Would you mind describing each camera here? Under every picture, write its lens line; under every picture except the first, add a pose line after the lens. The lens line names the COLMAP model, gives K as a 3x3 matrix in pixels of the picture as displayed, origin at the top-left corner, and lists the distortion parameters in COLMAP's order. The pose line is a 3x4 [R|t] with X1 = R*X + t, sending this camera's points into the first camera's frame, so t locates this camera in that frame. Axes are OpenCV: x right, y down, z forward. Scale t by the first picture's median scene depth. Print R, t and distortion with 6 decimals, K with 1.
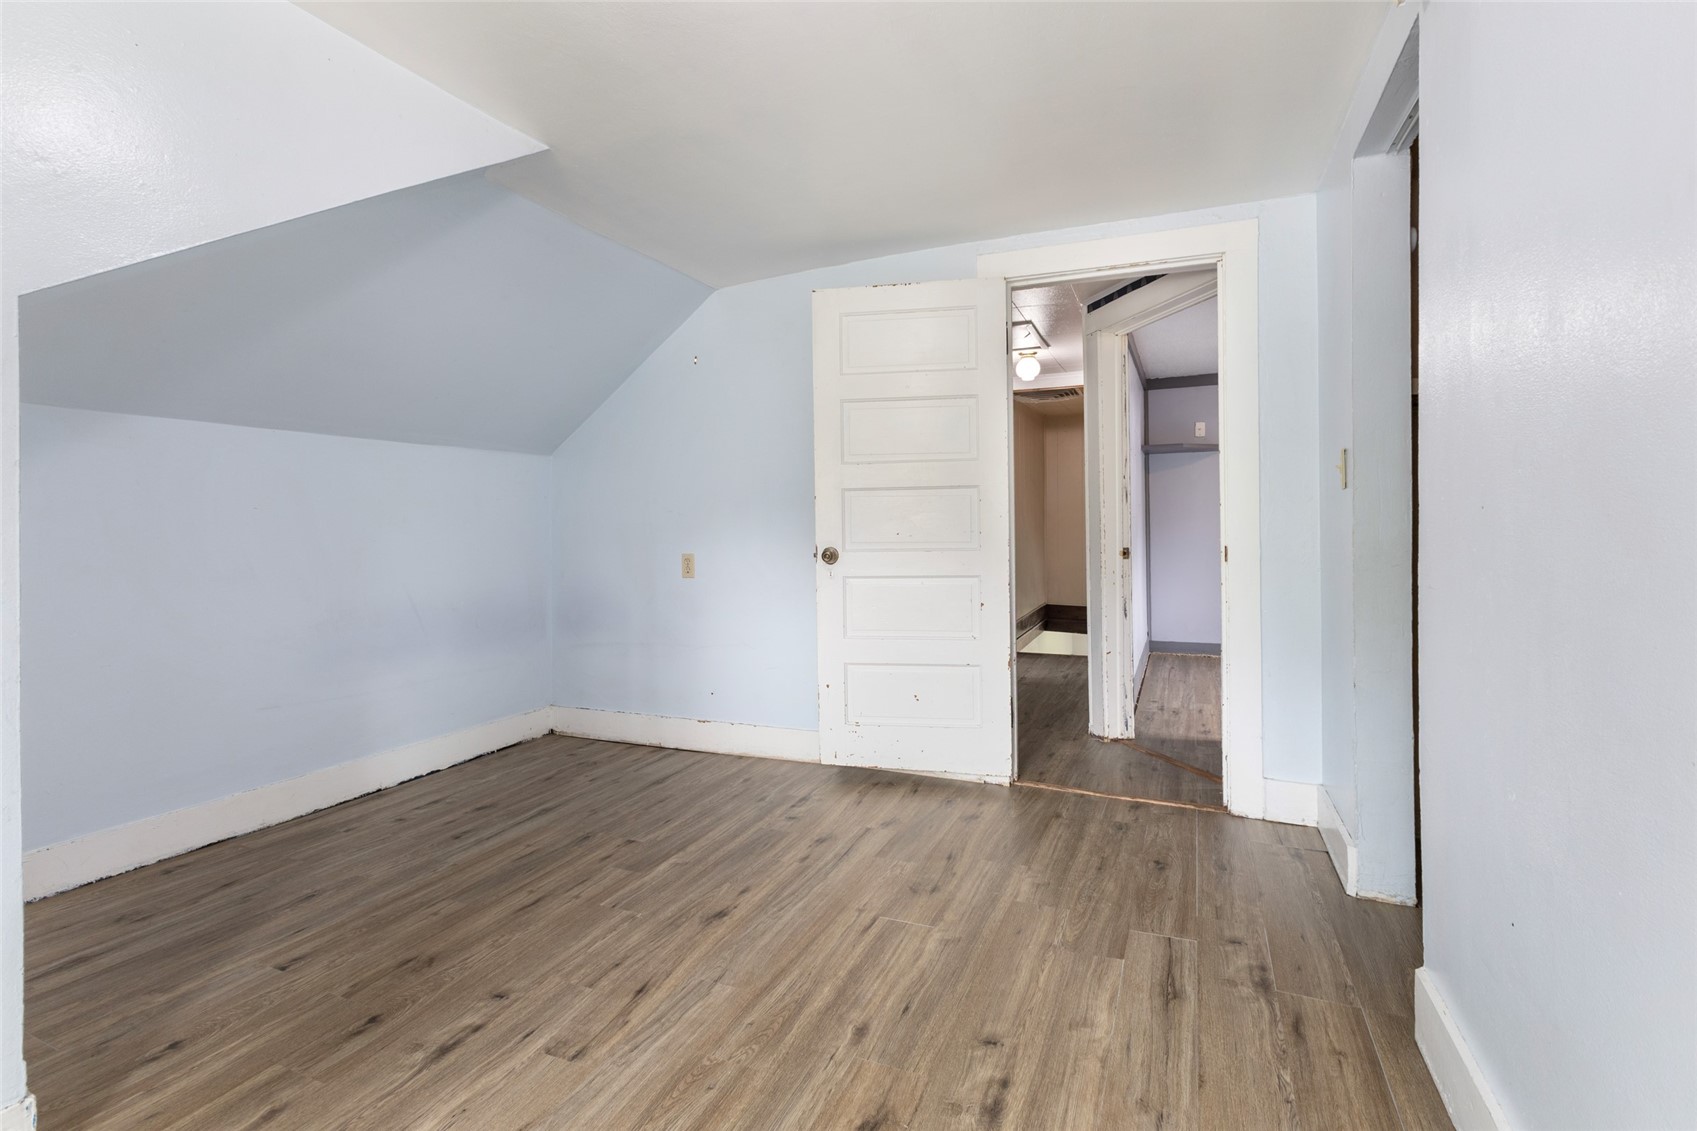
lens RADIAL K [[758.2, 0, 862.0], [0, 758.2, 524.8], [0, 0, 1]] dist [0.001918, -0.000108]
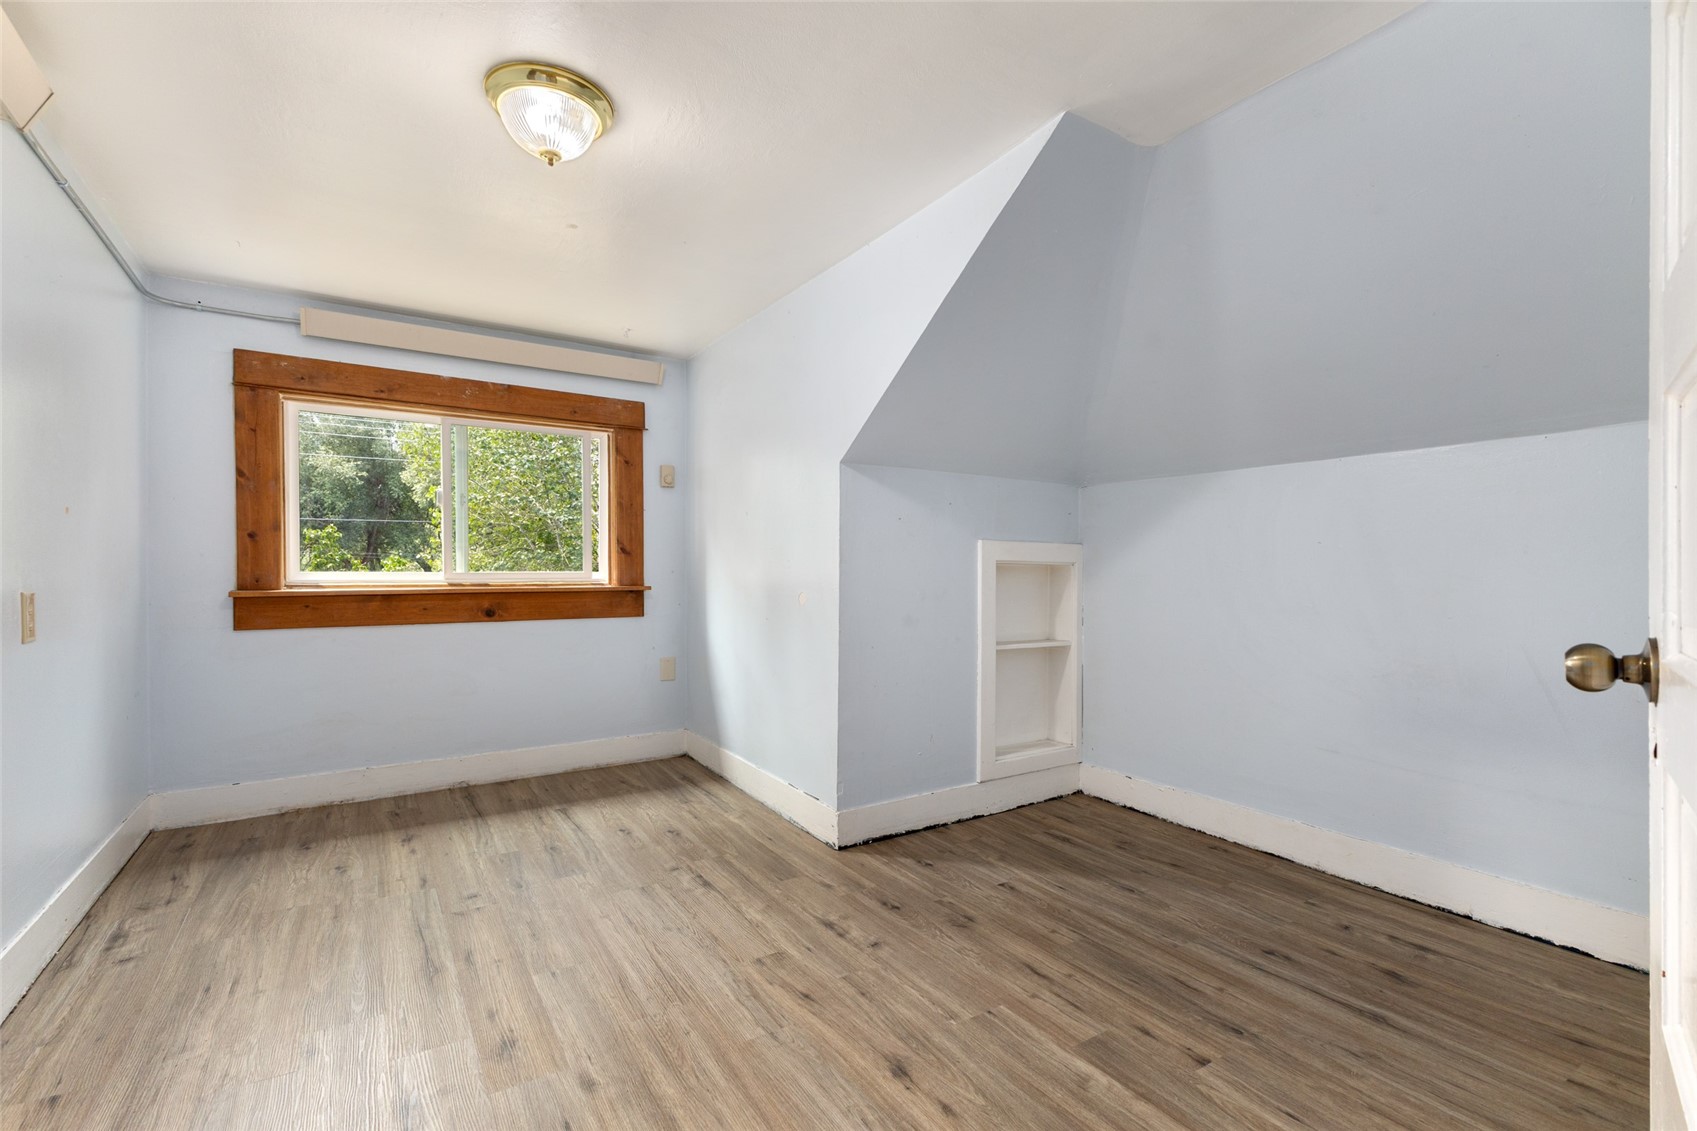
lens RADIAL K [[749.0, 0, 848.3], [0, 749.0, 580.5], [0, 0, 1]] dist [0.014298, -0.000900]
pose [[-0.550788, 0.019026, -0.834428, 0.493731], [0.007293, 0.999812, 0.017983, 0.008010], [0.834613, 0.003820, -0.550823, 1.463752]]
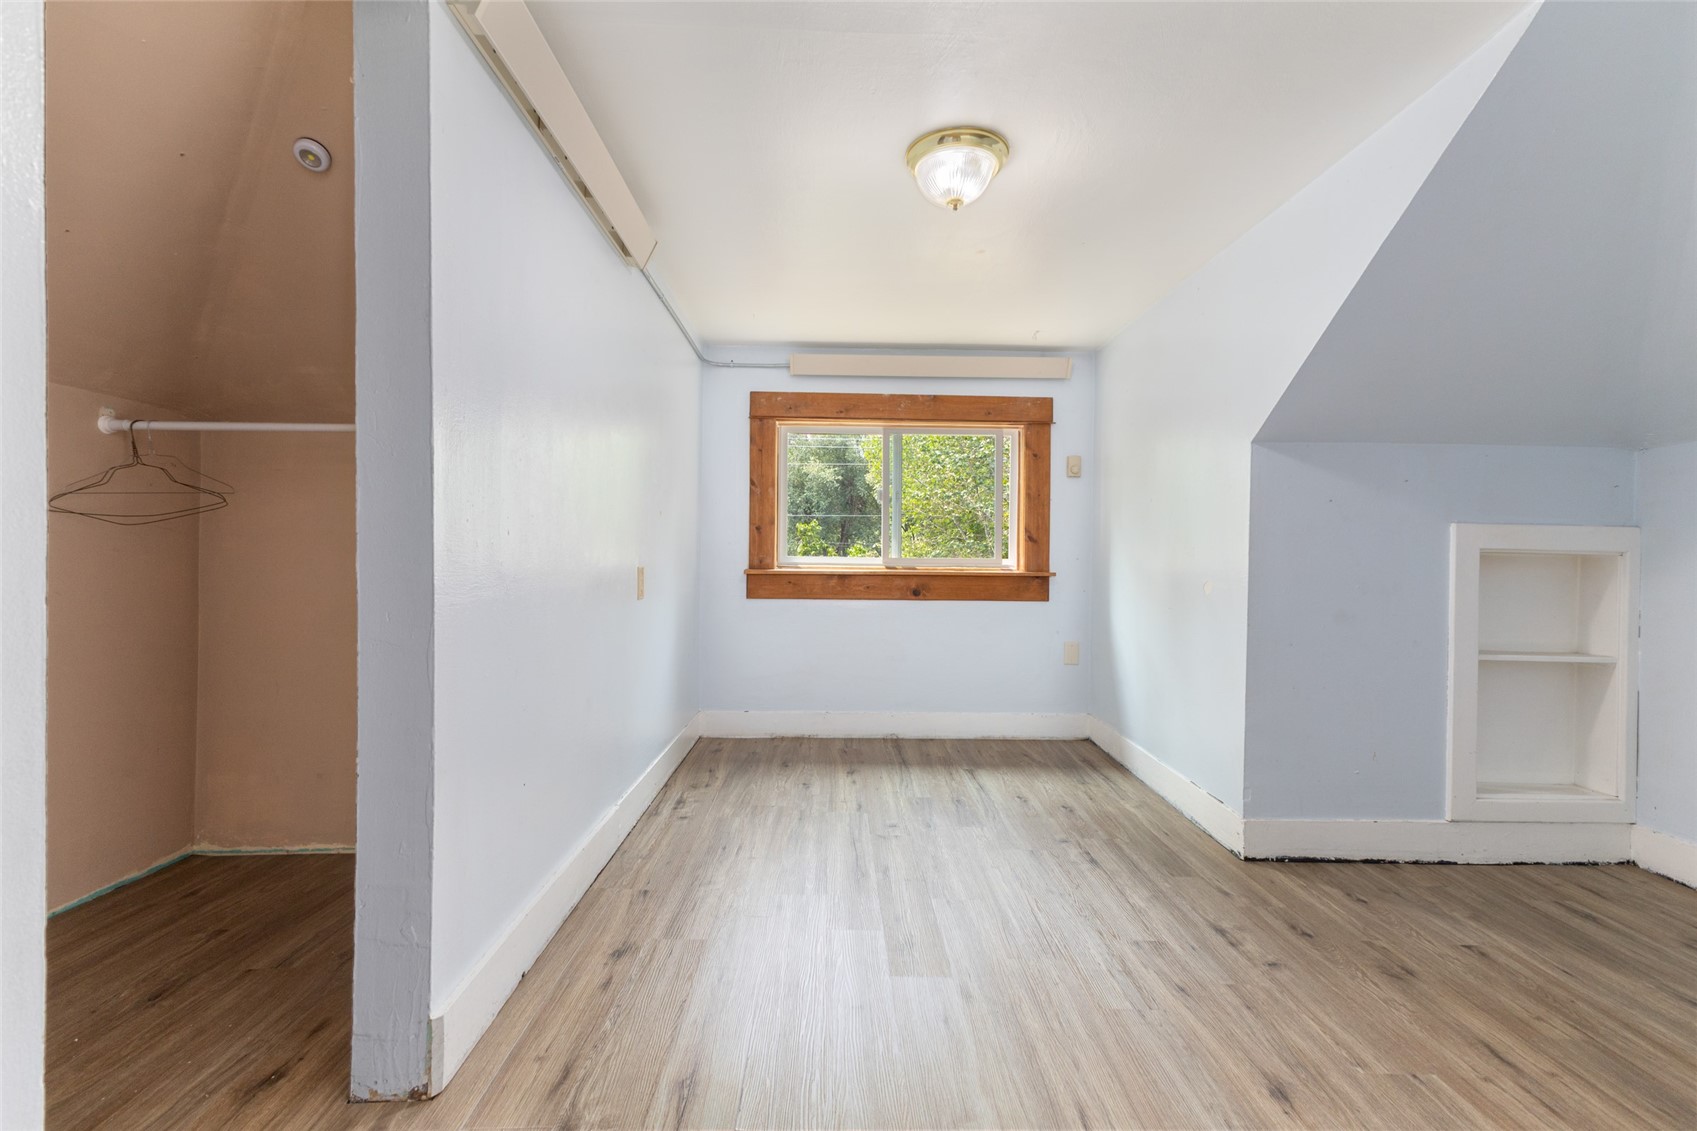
lens RADIAL K [[742.1, 0, 853.0], [0, 742.1, 564.0], [0, 0, 1]] dist [0.027215, -0.008078]
pose [[-0.906465, 0.002550, -0.422274, 0.503200], [-0.001552, 0.999955, 0.009369, 0.013097], [0.422279, 0.009148, -0.906420, 1.565811]]
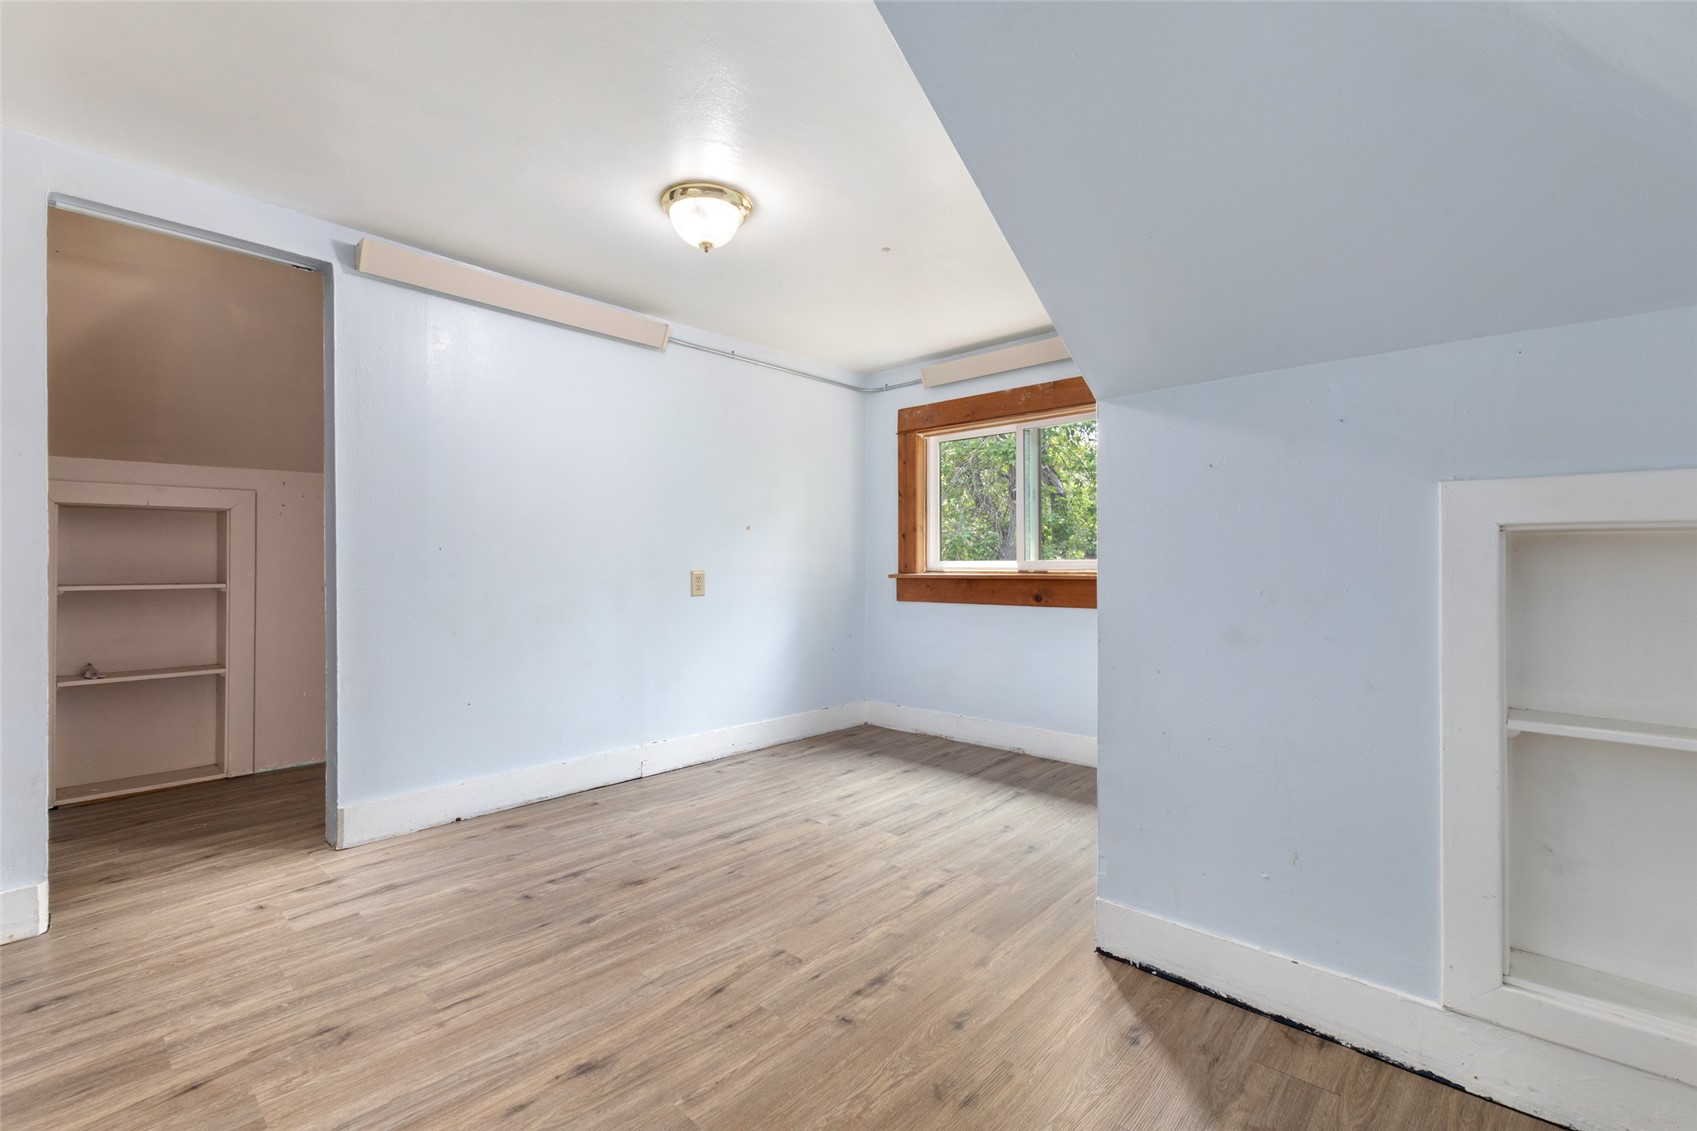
lens RADIAL K [[731.7, 0, 848.5], [0, 731.7, 565.5], [0, 0, 1]] dist [0.009589, -0.000386]
pose [[-0.947041, 0.011104, 0.320921, -0.711544], [0.010504, 0.999938, -0.003603, 0.029763], [-0.320941, -0.000041, -0.947099, 1.705696]]
